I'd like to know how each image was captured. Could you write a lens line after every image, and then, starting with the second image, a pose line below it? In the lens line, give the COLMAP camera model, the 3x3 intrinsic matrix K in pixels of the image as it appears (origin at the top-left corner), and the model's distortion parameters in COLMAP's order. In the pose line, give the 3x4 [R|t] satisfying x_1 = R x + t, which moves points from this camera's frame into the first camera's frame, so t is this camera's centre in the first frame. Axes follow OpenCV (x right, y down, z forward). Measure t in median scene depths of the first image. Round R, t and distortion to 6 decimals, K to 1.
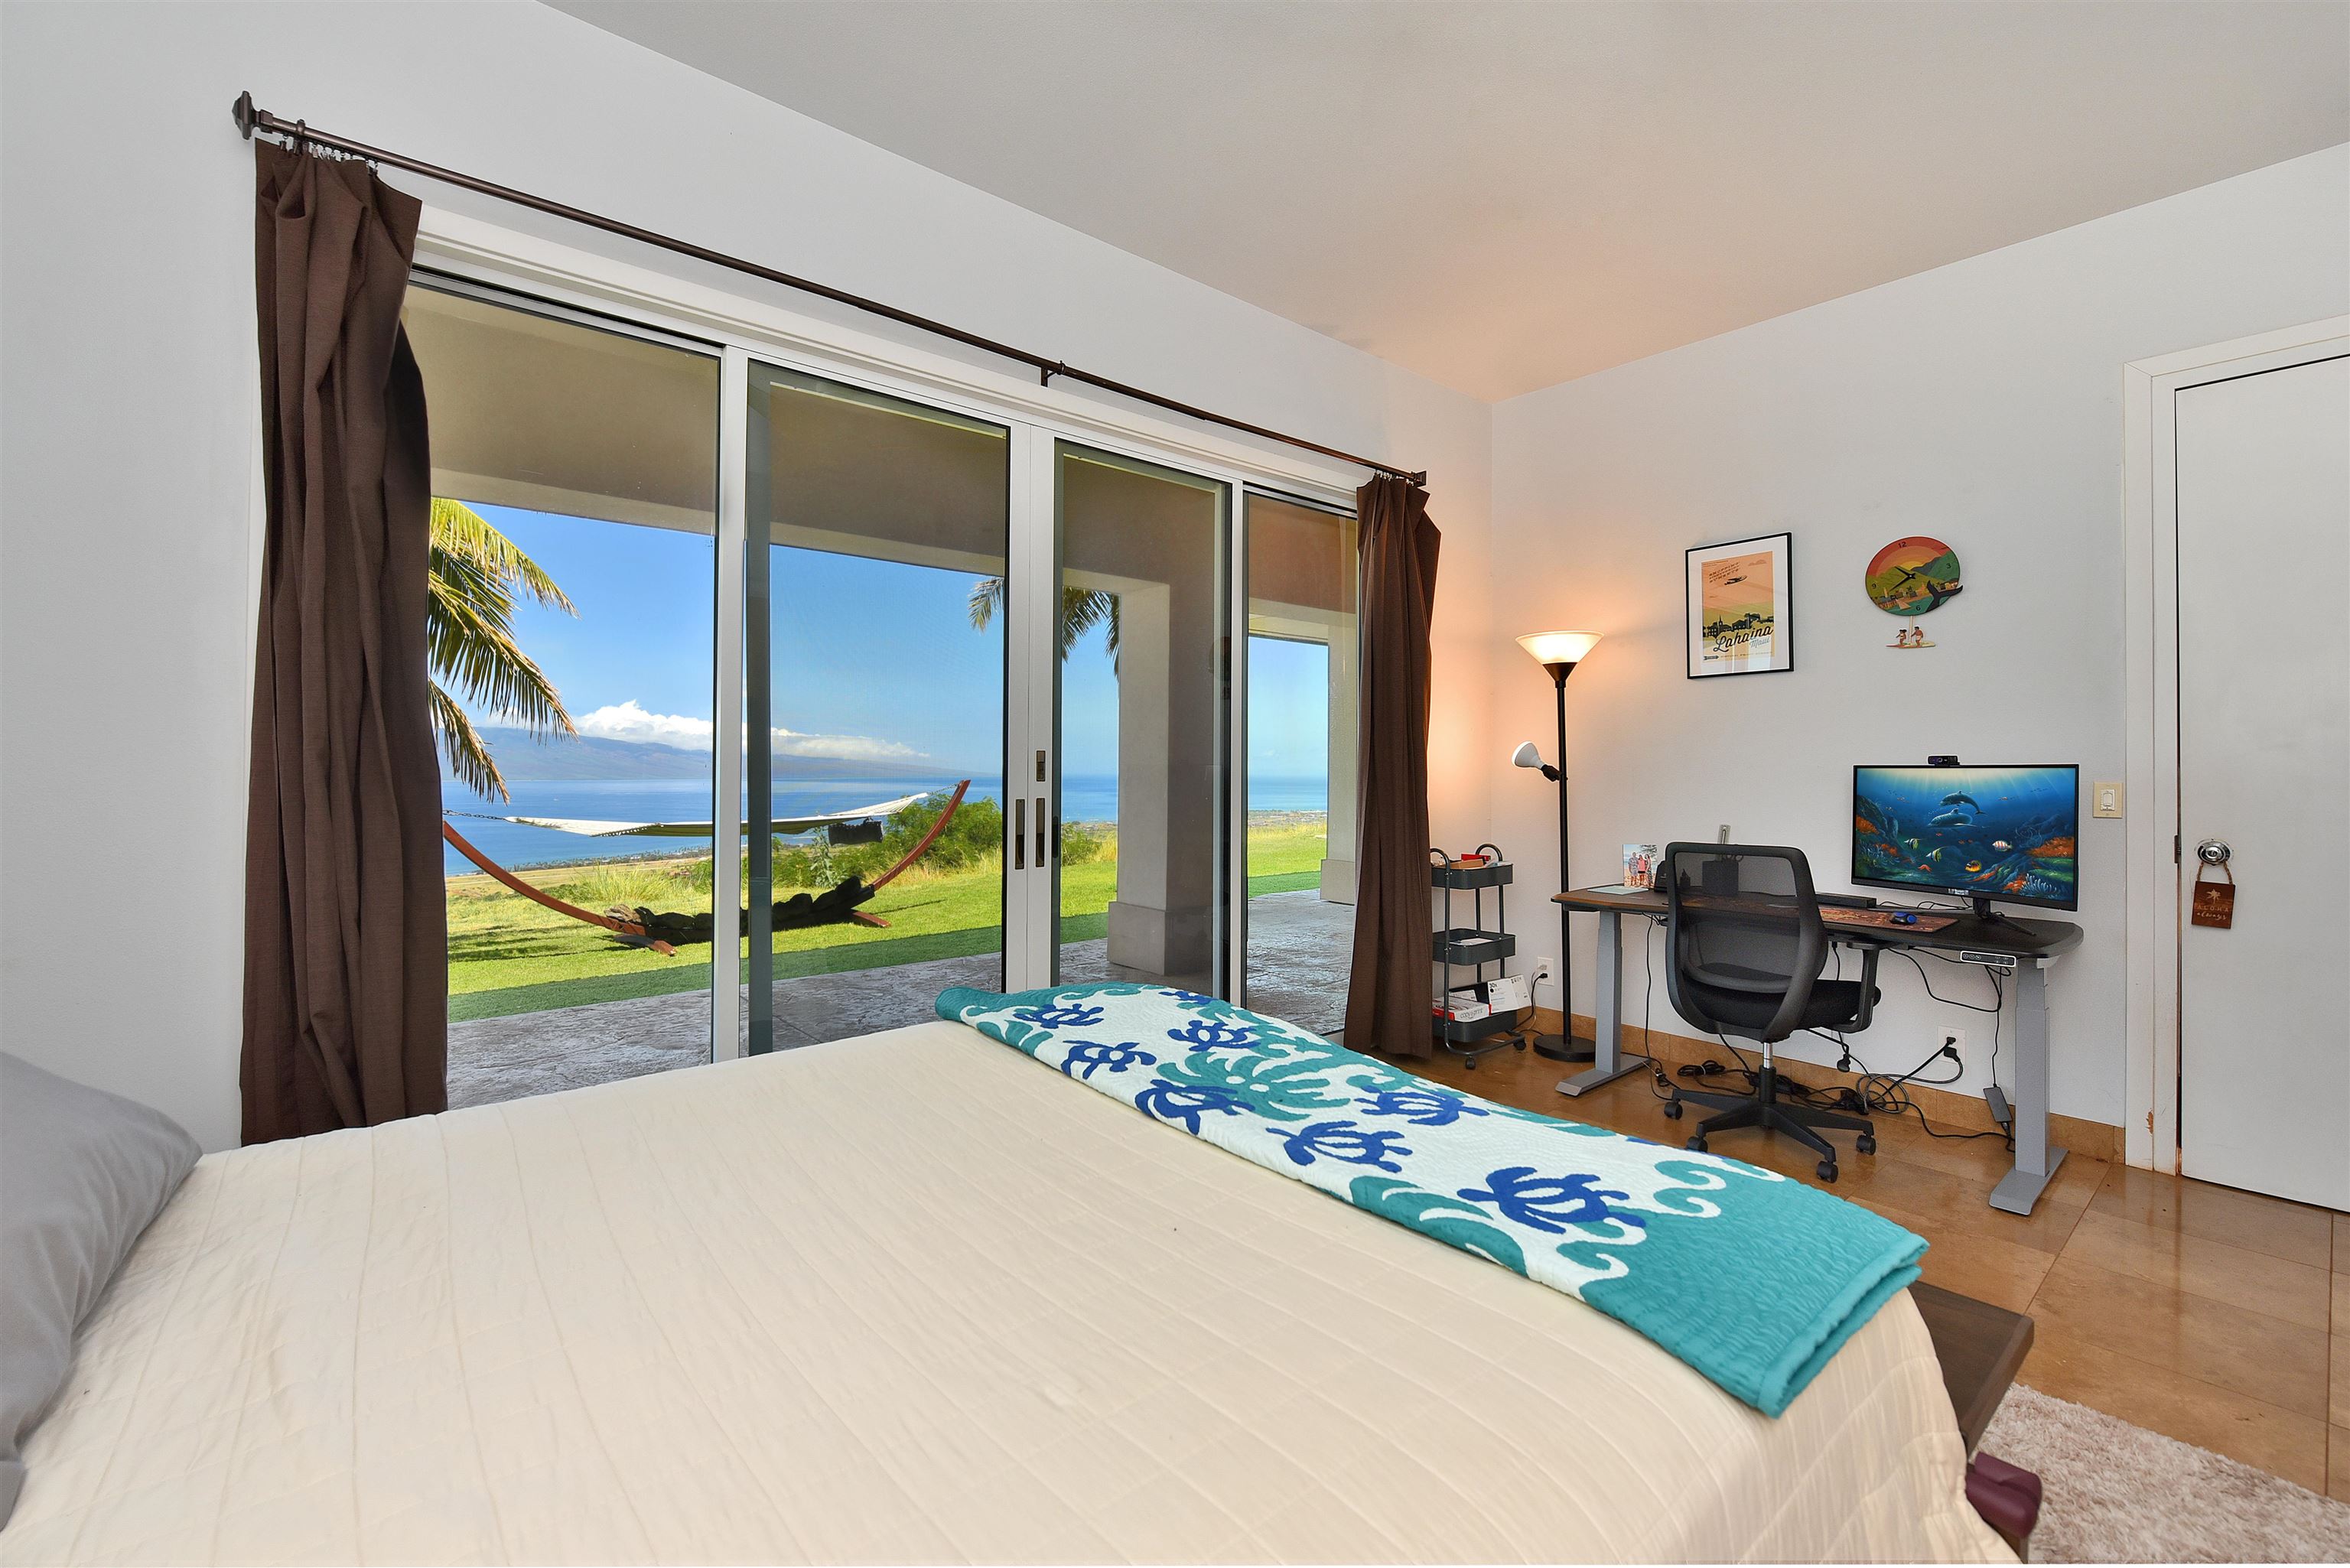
lens RADIAL K [[1016.6, 0, 1171.2], [0, 1016.6, 785.2], [0, 0, 1]] dist [-0.003831, 0.000163]
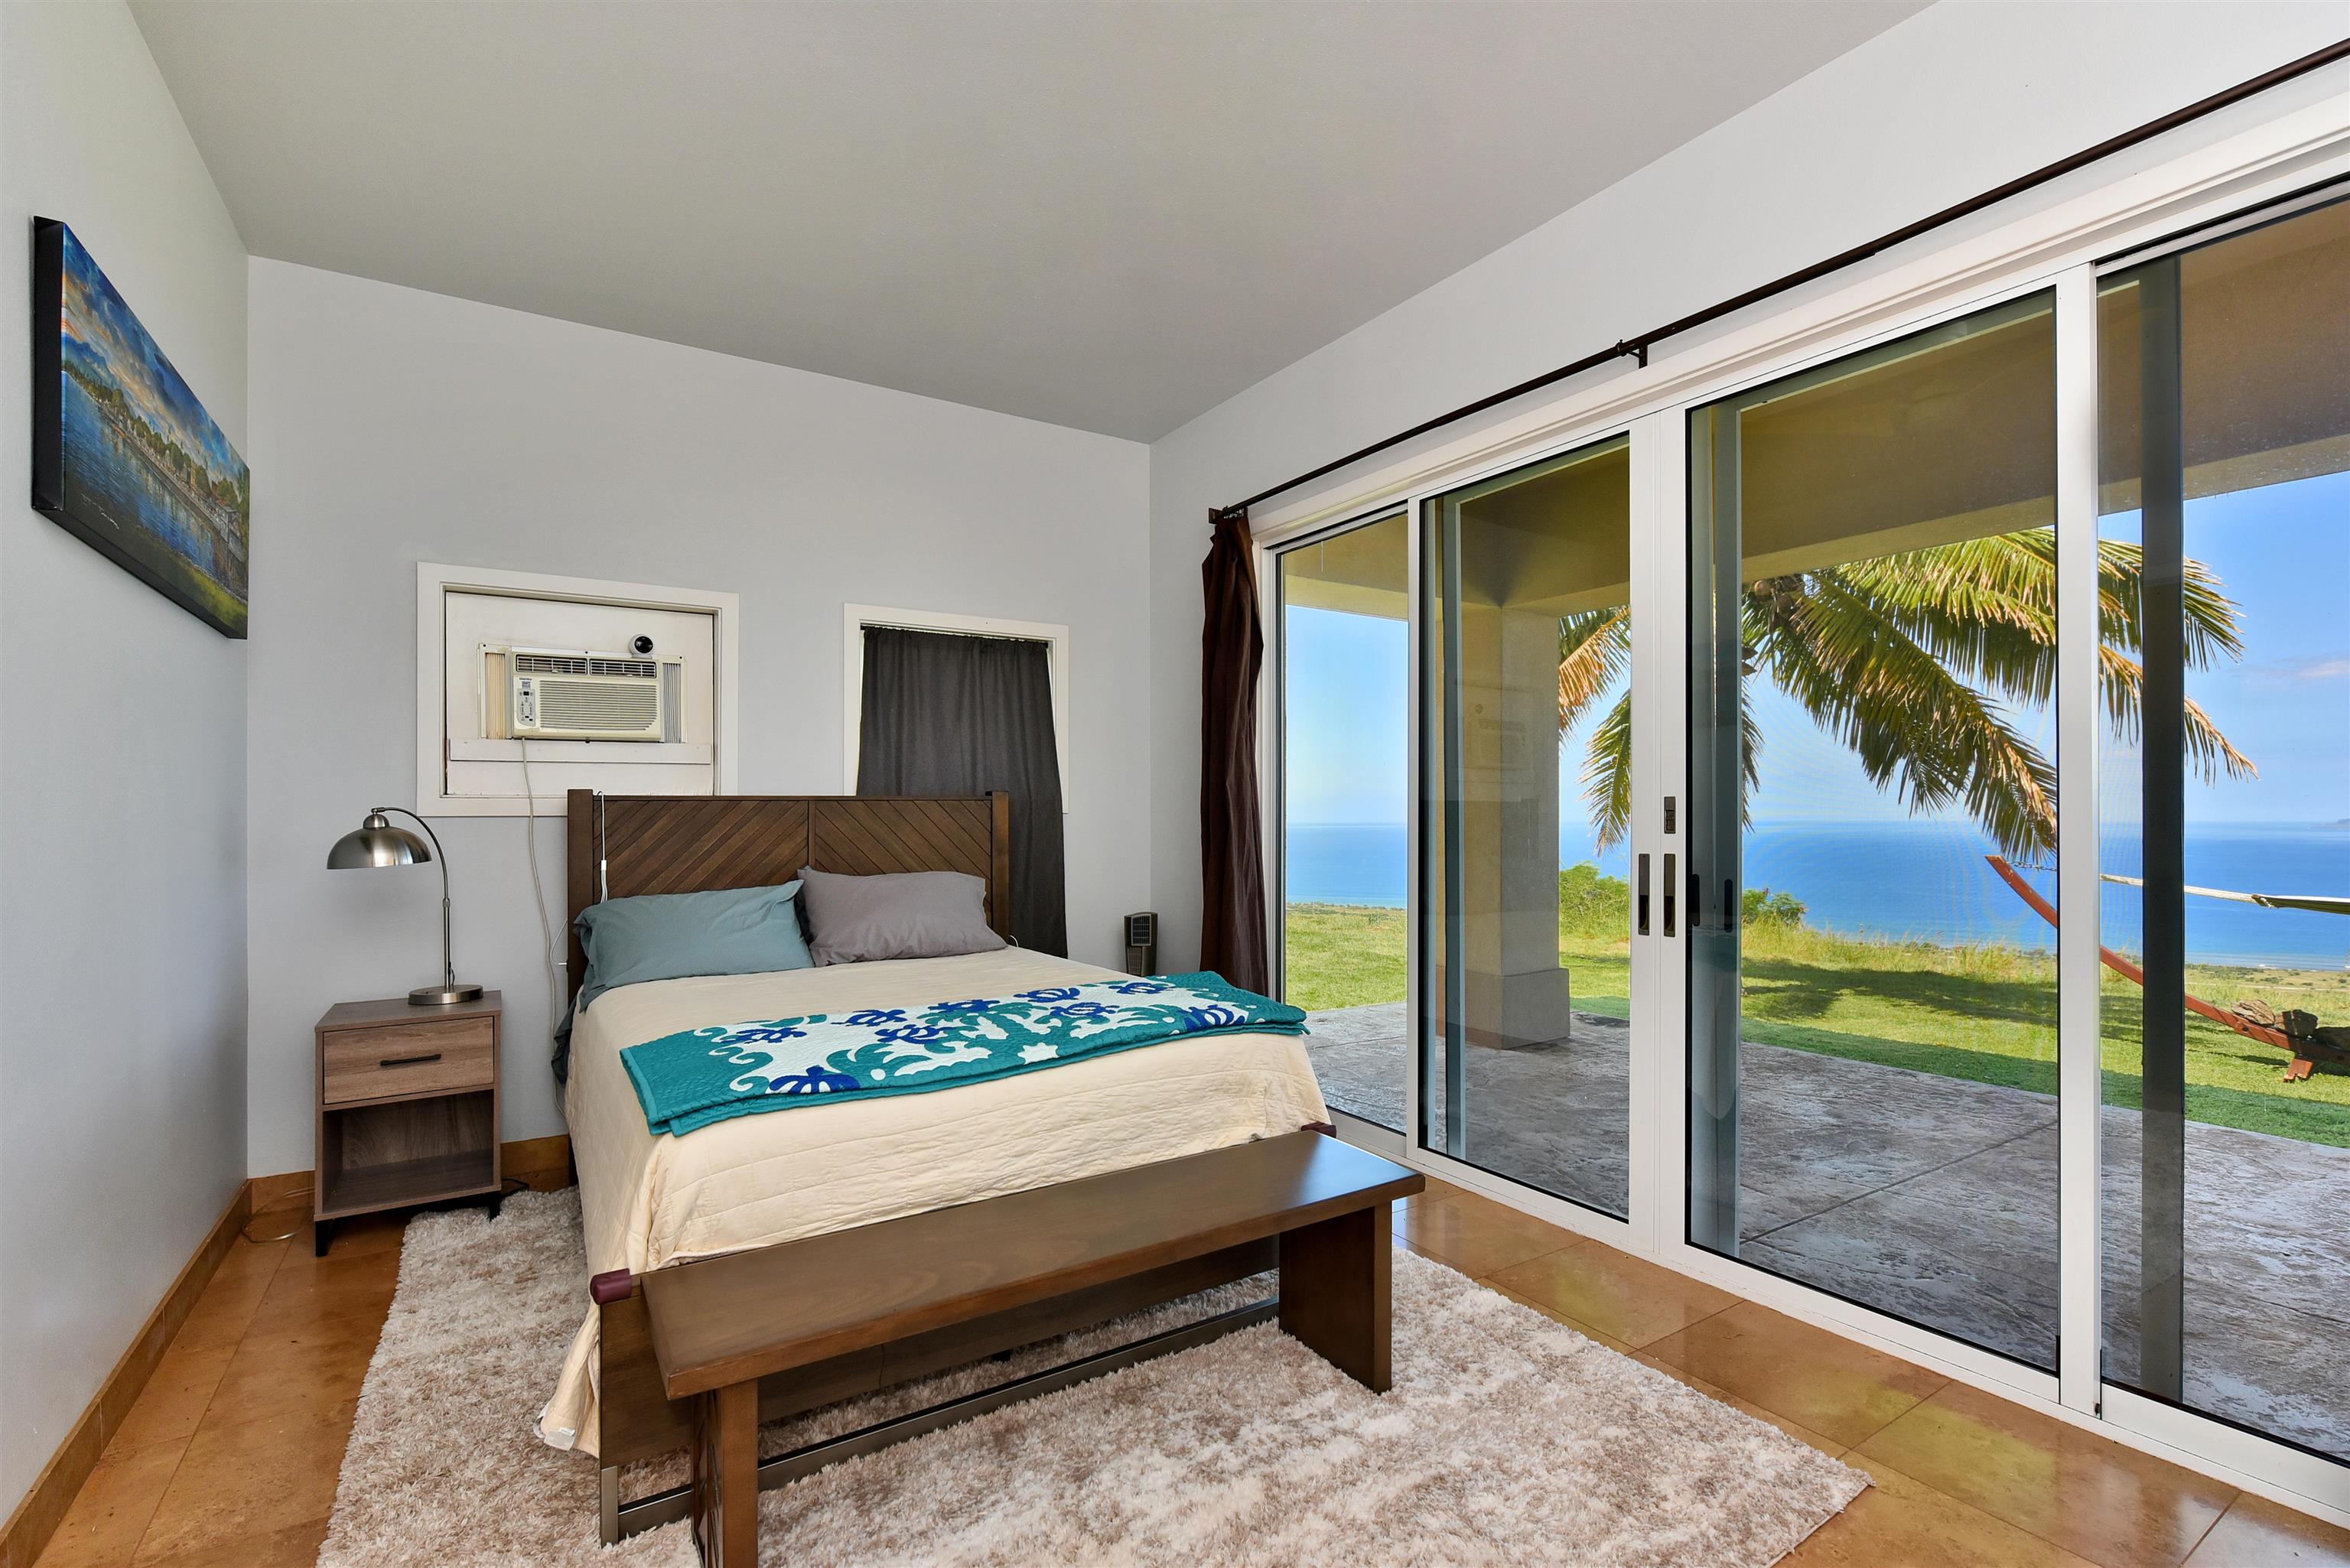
lens RADIAL K [[1073.8, 0, 1176.9], [0, 1073.8, 792.6], [0, 0, 1]] dist [-0.001956, -0.000917]
pose [[-0.157824, -0.007976, -0.987435, 0.799908], [-0.009396, 0.999934, -0.006575, -0.028026], [0.987423, 0.008240, -0.157888, 0.744462]]
